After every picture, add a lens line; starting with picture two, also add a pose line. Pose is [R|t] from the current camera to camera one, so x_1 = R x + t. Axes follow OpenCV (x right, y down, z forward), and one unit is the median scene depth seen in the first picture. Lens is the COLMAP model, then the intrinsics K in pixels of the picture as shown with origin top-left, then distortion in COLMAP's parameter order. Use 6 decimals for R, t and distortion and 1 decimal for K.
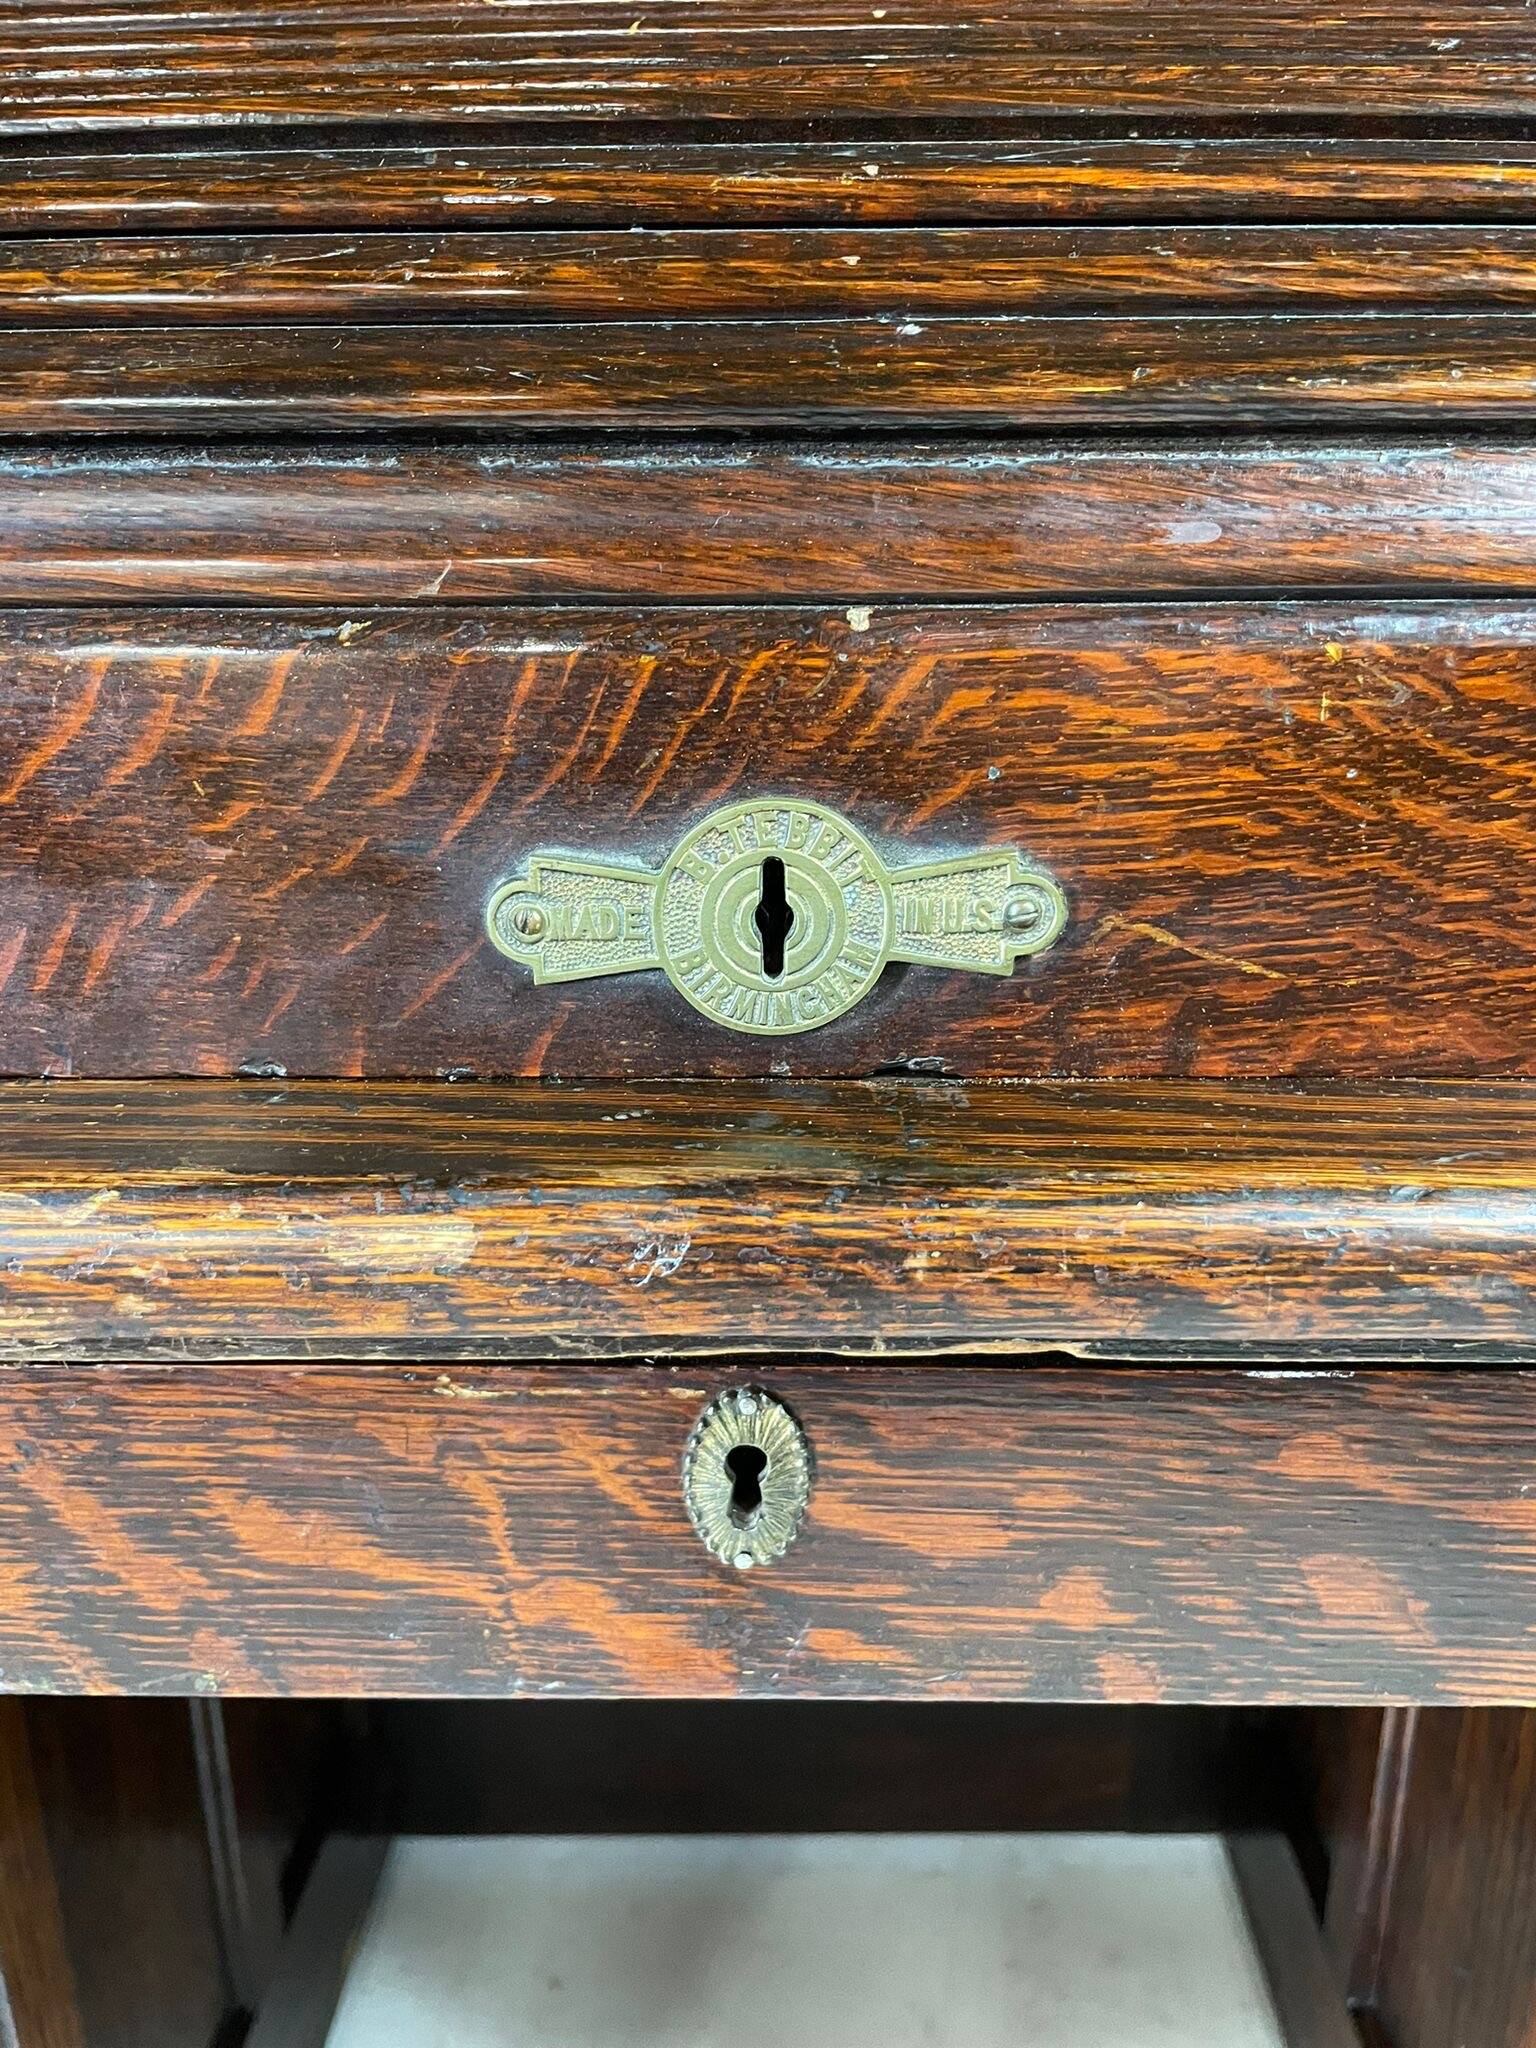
lens RADIAL K [[1562.0, 0, 781.7], [0, 1562.0, 1031.9], [0, 0, 1]] dist [0.091809, -0.128469]
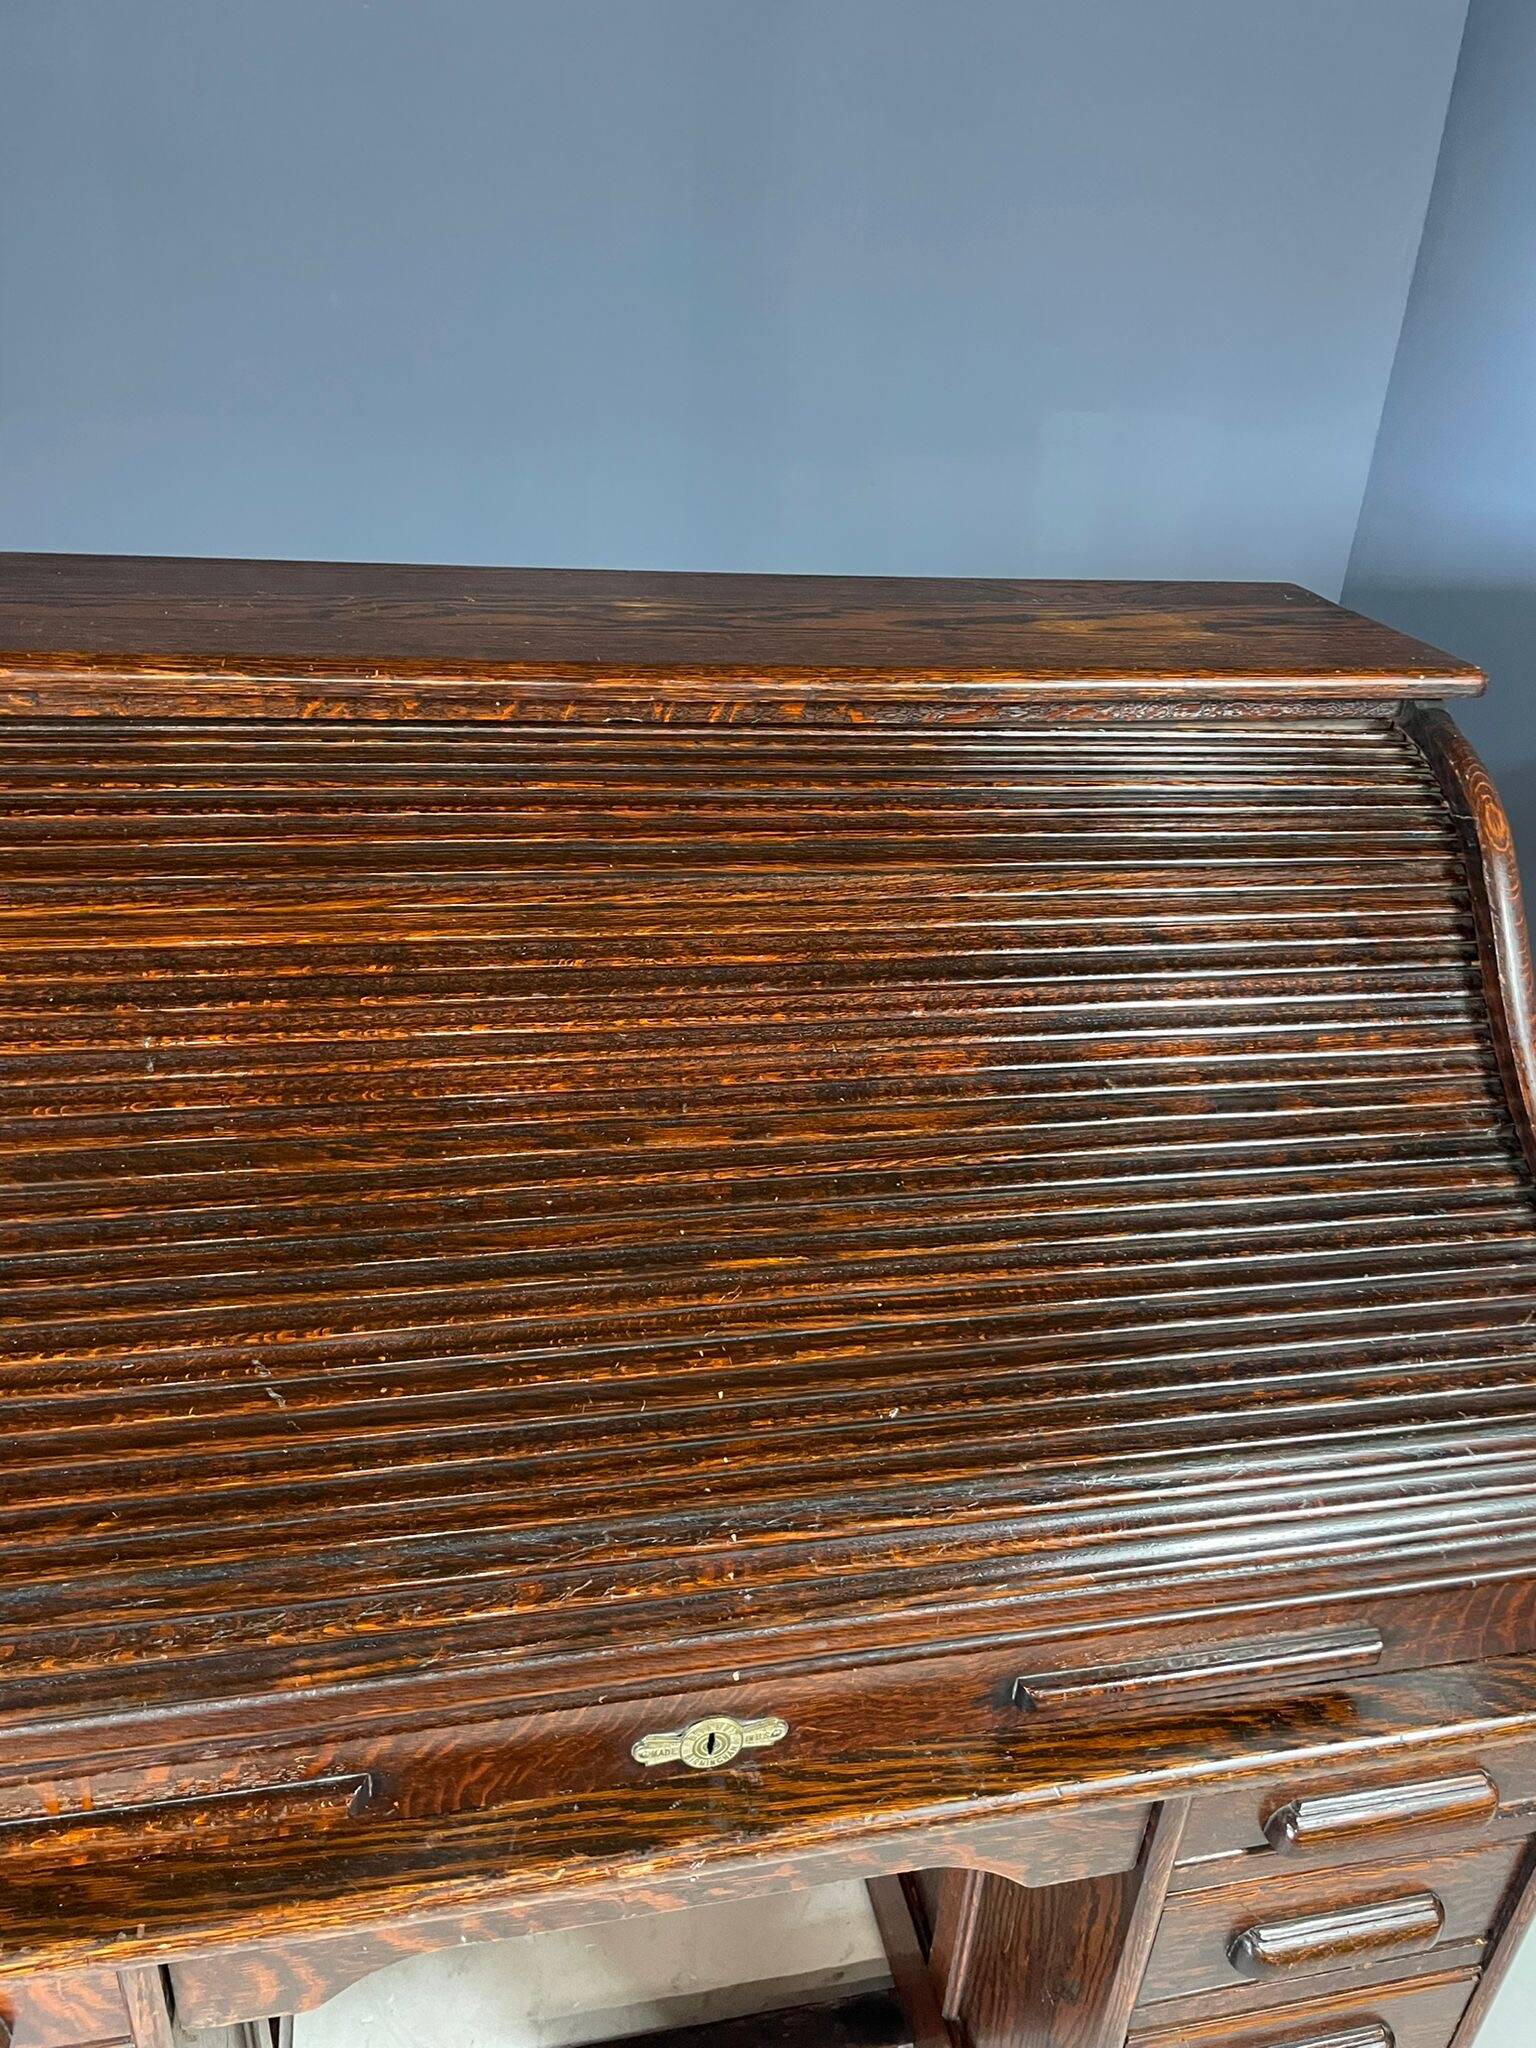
lens RADIAL K [[1562.0, 0, 779.7], [0, 1562.0, 1035.4], [0, 0, 1]] dist [0.091809, -0.128469]
pose [[0.967318, -0.043829, 0.249750, -0.687132], [-0.003576, 0.982492, 0.186269, -2.338277], [-0.253542, -0.181075, 0.950226, -2.218504]]
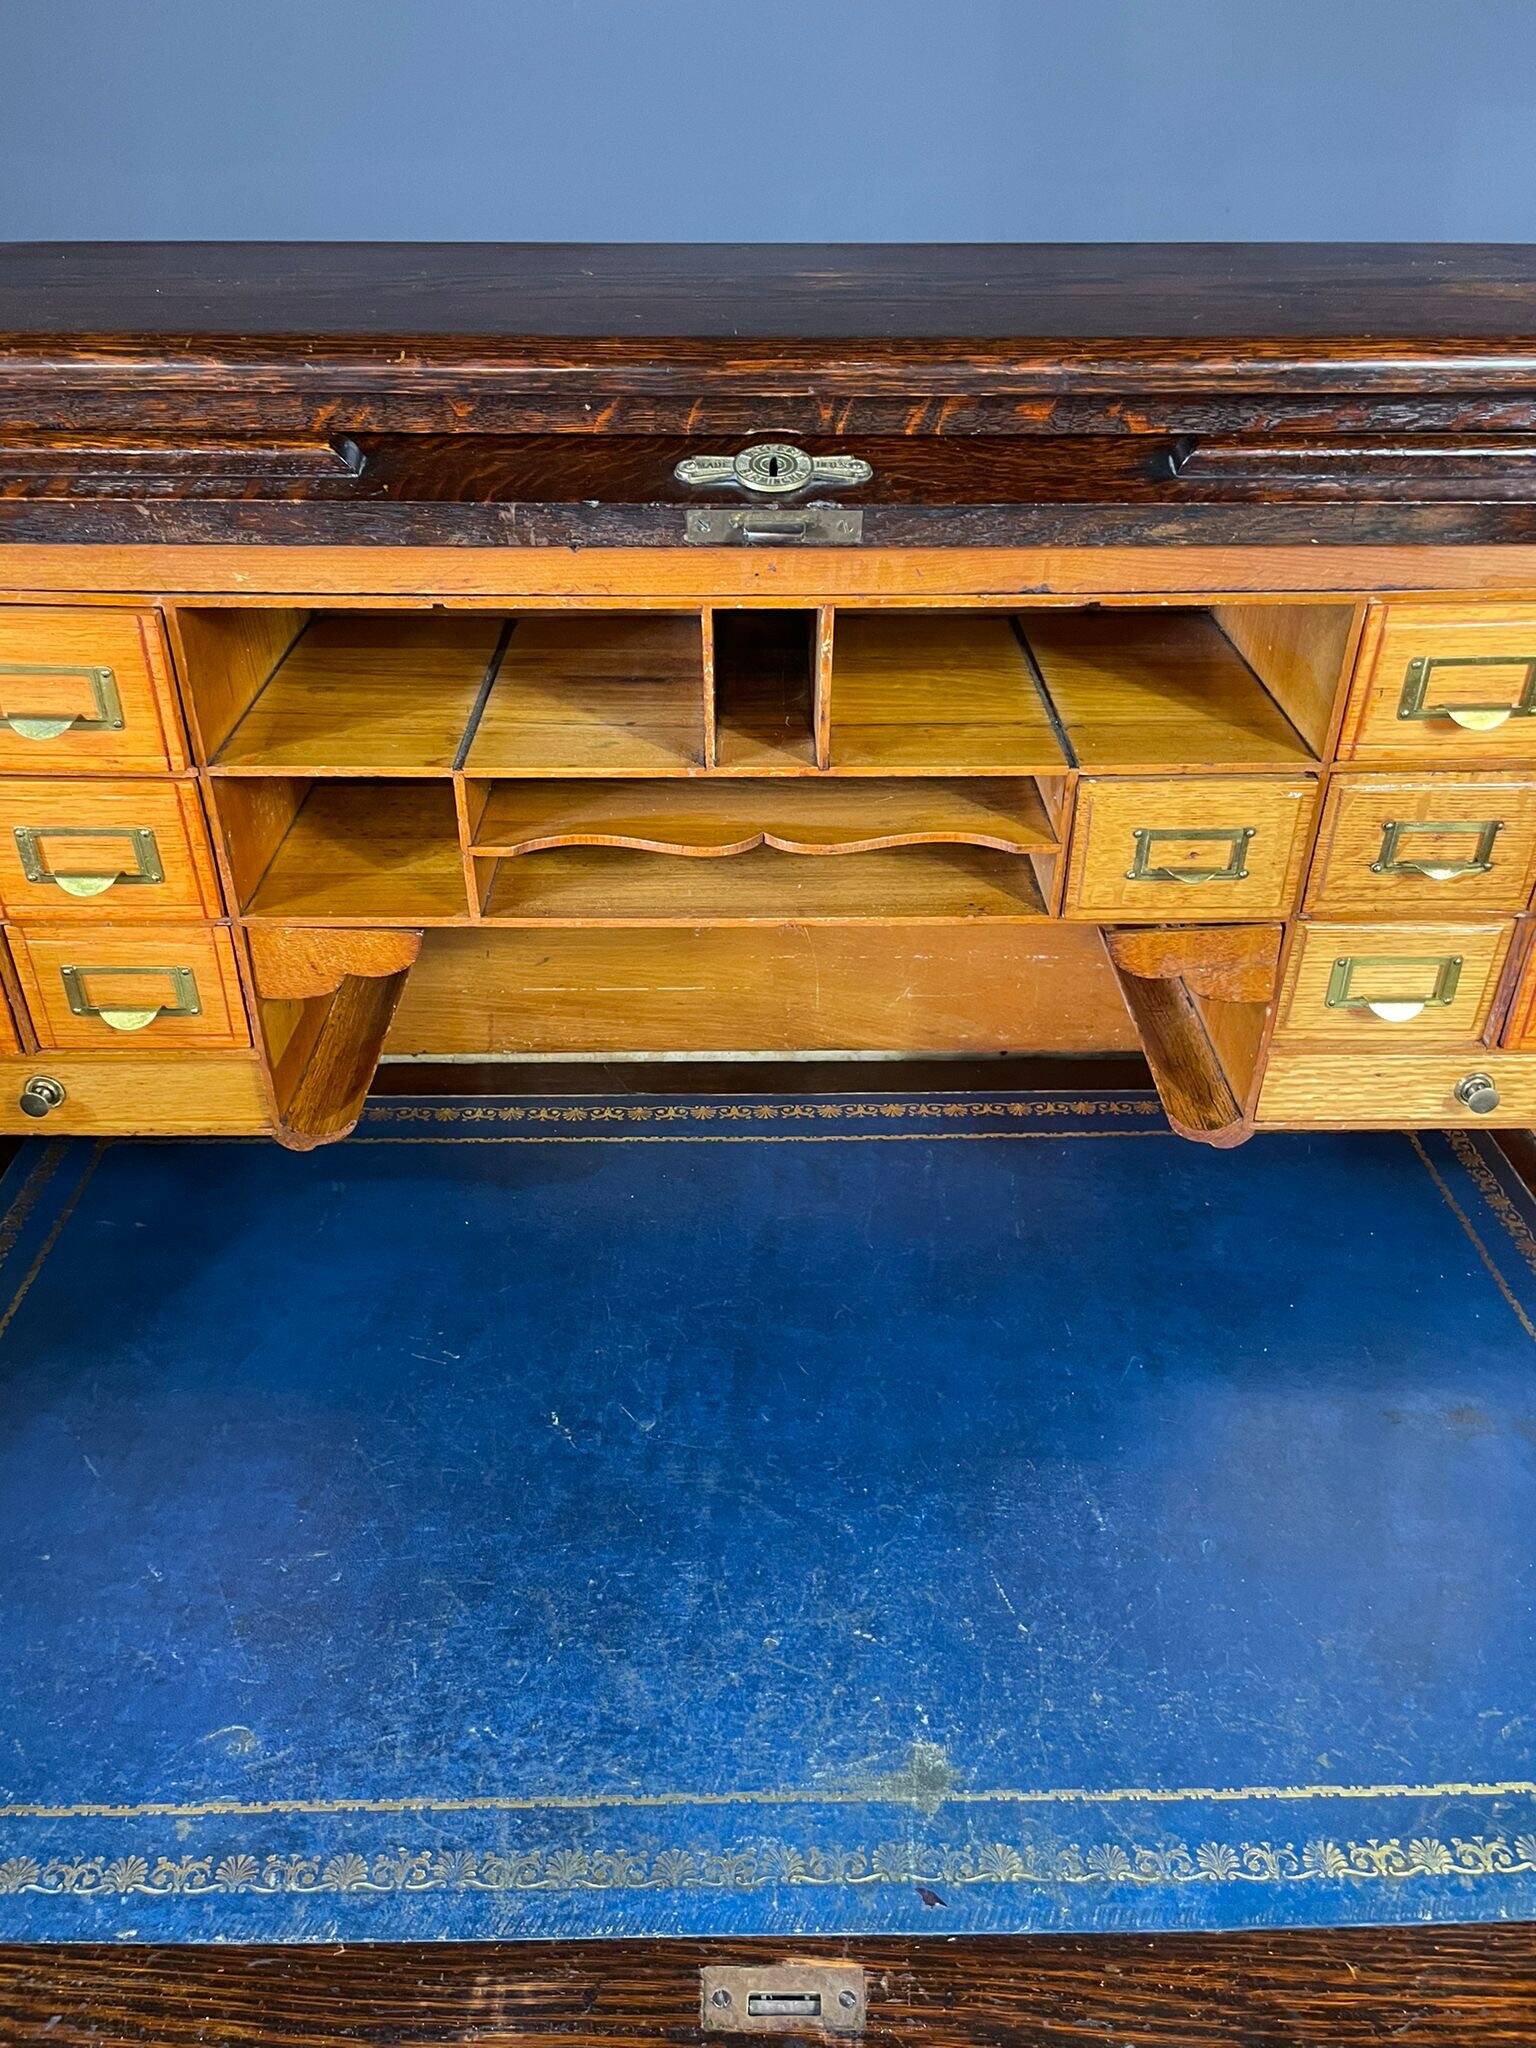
lens RADIAL K [[1562.0, 0, 771.2], [0, 1562.0, 1035.6], [0, 0, 1]] dist [0.091809, -0.128469]
pose [[0.999113, -0.010080, 0.040890, -0.110433], [-0.001607, 0.961101, 0.276192, -2.116380], [-0.042083, -0.276012, 0.960232, -0.915861]]
